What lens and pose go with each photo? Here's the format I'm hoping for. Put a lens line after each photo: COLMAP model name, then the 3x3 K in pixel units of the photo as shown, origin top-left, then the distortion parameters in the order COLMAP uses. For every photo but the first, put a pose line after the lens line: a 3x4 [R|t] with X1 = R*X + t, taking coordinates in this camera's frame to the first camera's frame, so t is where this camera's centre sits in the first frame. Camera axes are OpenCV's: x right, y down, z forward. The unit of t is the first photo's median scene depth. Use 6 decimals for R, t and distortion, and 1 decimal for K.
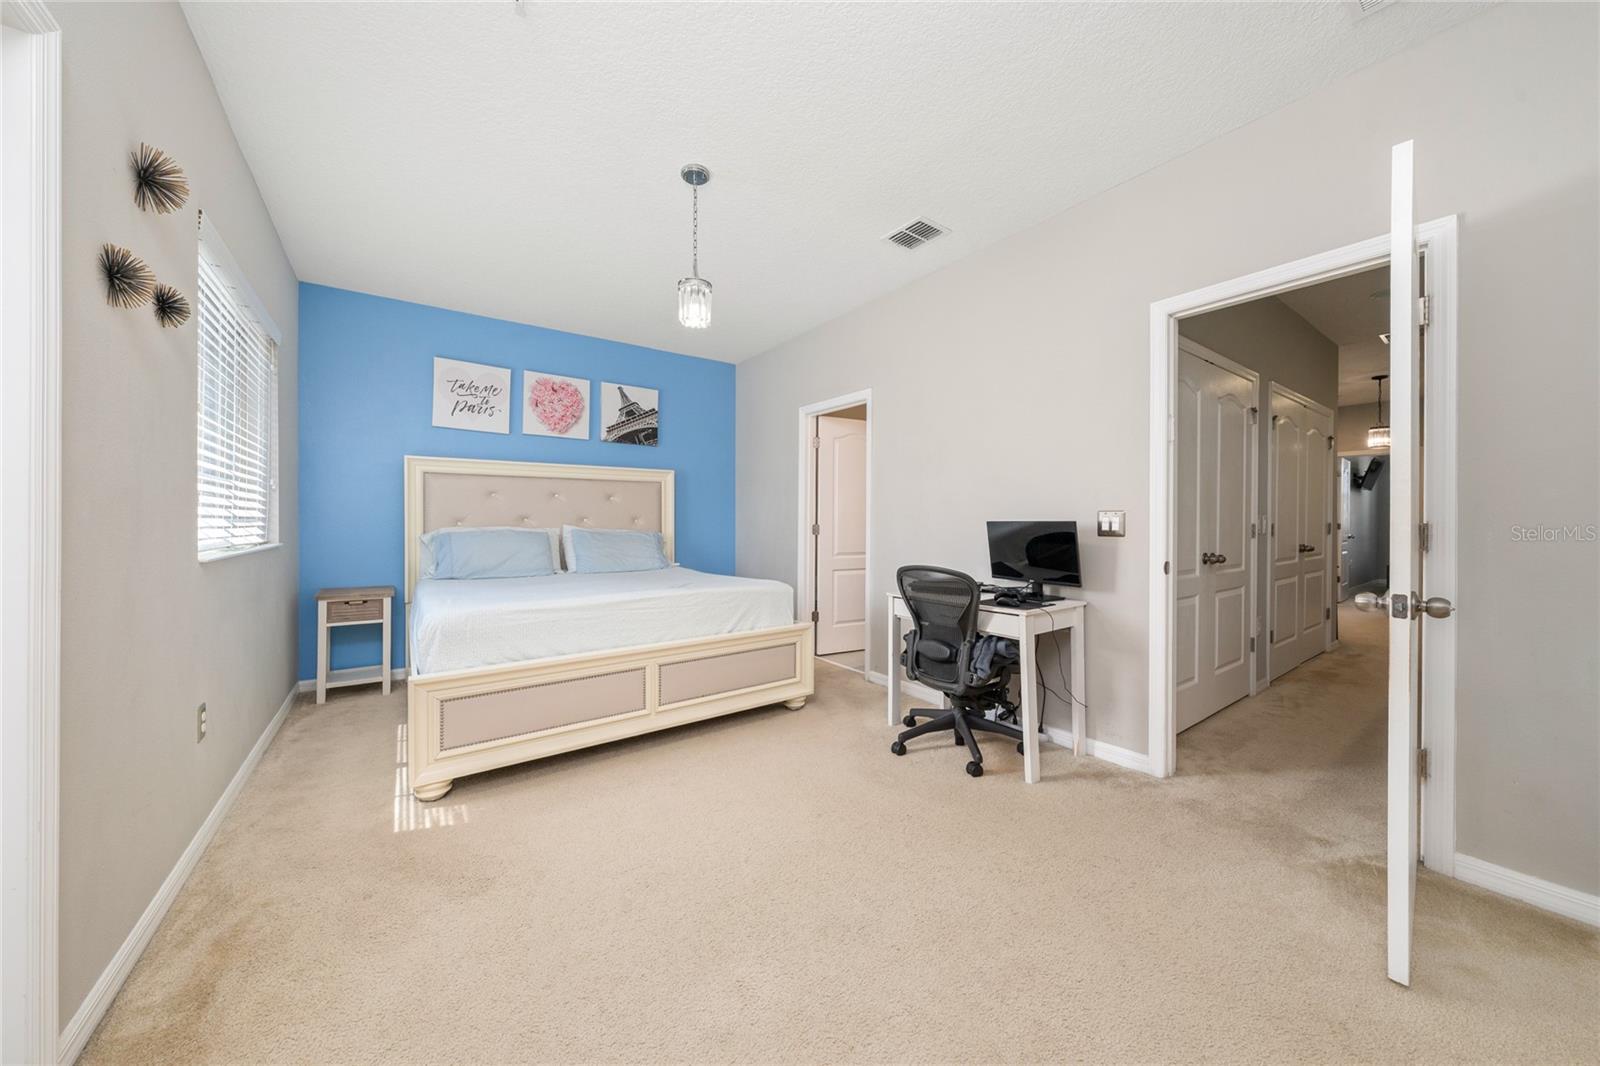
lens RADIAL K [[548.7, 0, 795.0], [0, 548.7, 524.4], [0, 0, 1]] dist [-0.000798, -0.000153]
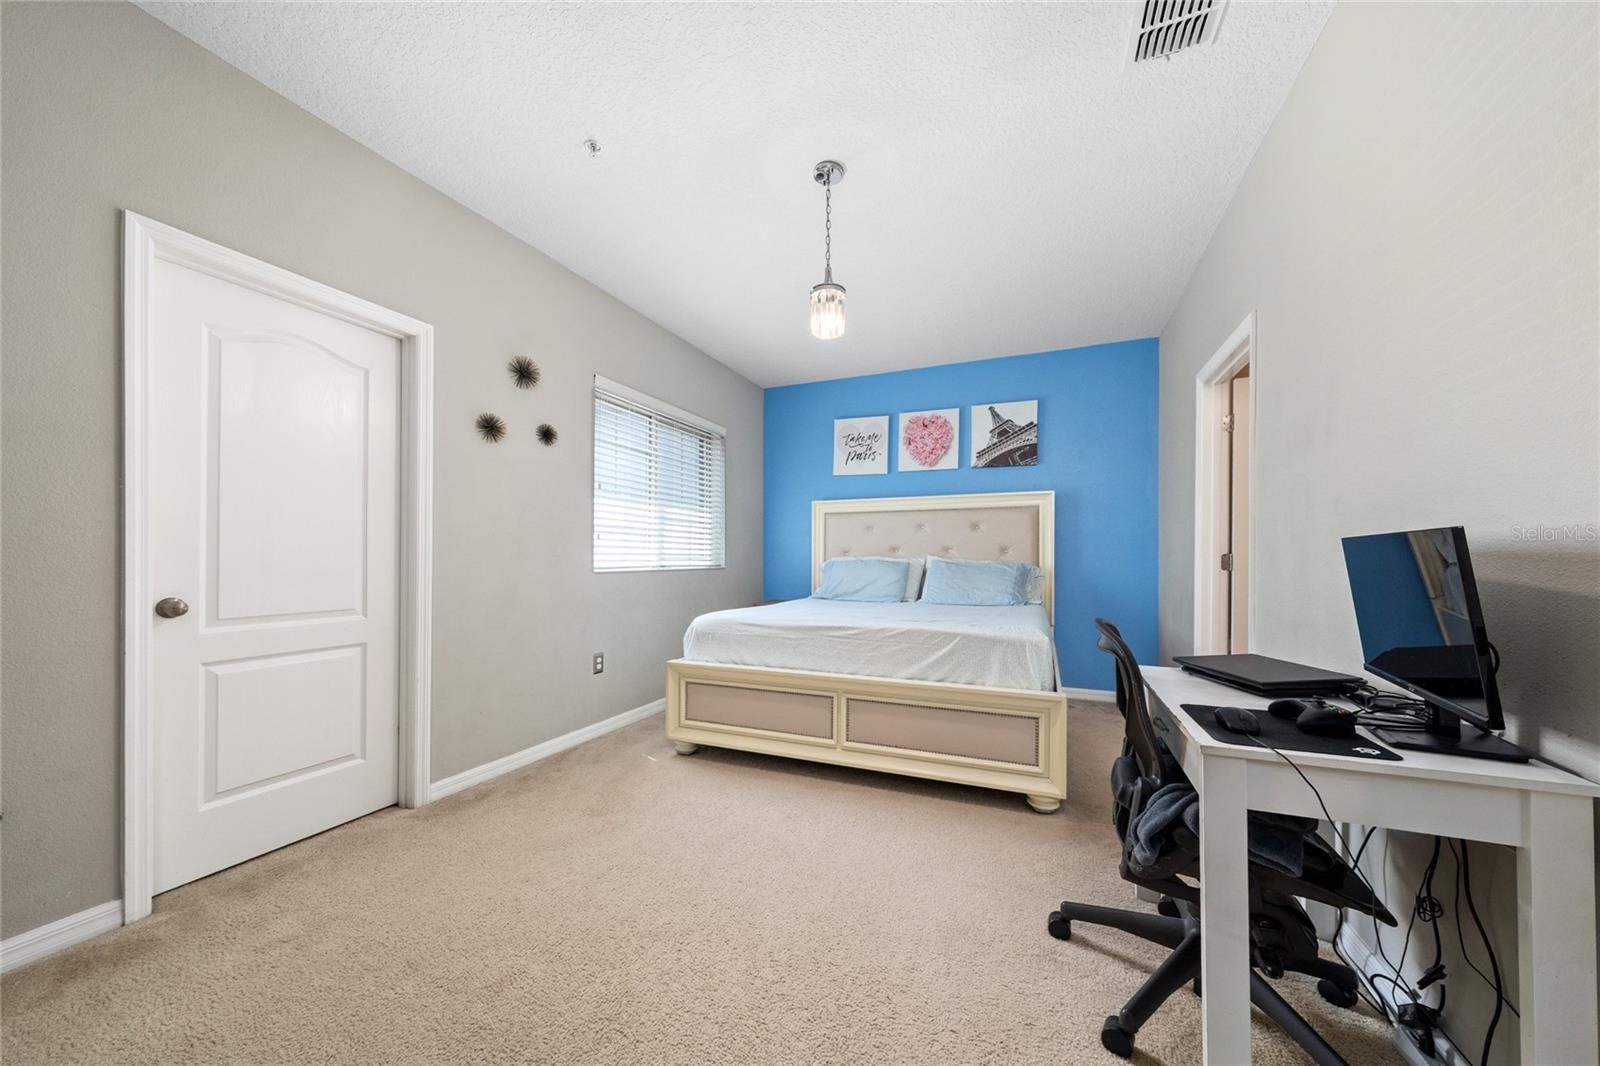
lens RADIAL K [[548.7, 0, 807.1], [0, 548.7, 556.6], [0, 0, 1]] dist [-0.000798, -0.000153]
pose [[0.528268, -0.000954, -0.849077, 0.328631], [-0.005319, 0.999976, -0.004433, 0.008528], [0.849061, 0.006858, 0.528250, 0.269815]]
